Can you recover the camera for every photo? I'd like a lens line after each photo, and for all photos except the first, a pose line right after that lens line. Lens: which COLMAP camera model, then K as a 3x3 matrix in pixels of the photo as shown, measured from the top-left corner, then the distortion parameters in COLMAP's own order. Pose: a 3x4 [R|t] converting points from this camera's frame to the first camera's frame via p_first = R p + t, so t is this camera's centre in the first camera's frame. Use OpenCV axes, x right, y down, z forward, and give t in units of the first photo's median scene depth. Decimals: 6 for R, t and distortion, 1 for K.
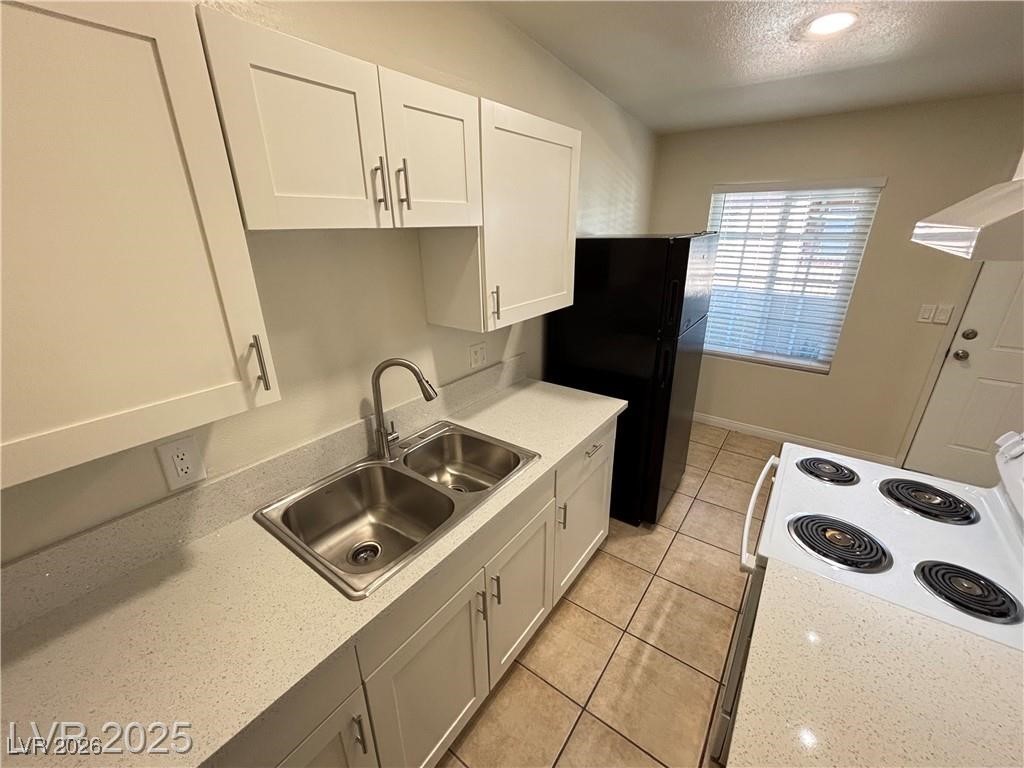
lens RADIAL K [[414.0, 0, 515.3], [0, 414.0, 387.0], [0, 0, 1]] dist [0.001160, 0.000901]
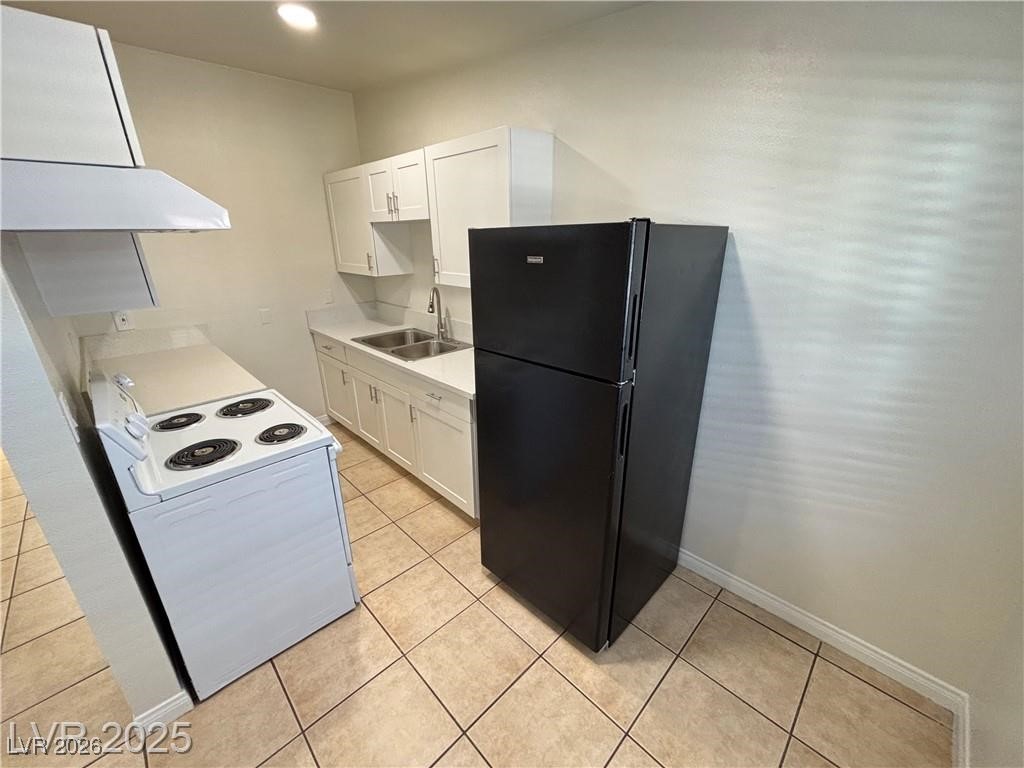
lens RADIAL K [[414.0, 0, 505.1], [0, 414.0, 375.7], [0, 0, 1]] dist [0.001160, 0.000901]
pose [[-0.170279, 0.342271, -0.924043, 1.386371], [-0.343975, 0.858104, 0.381233, -0.484591], [0.923410, 0.382764, -0.028385, 1.295957]]
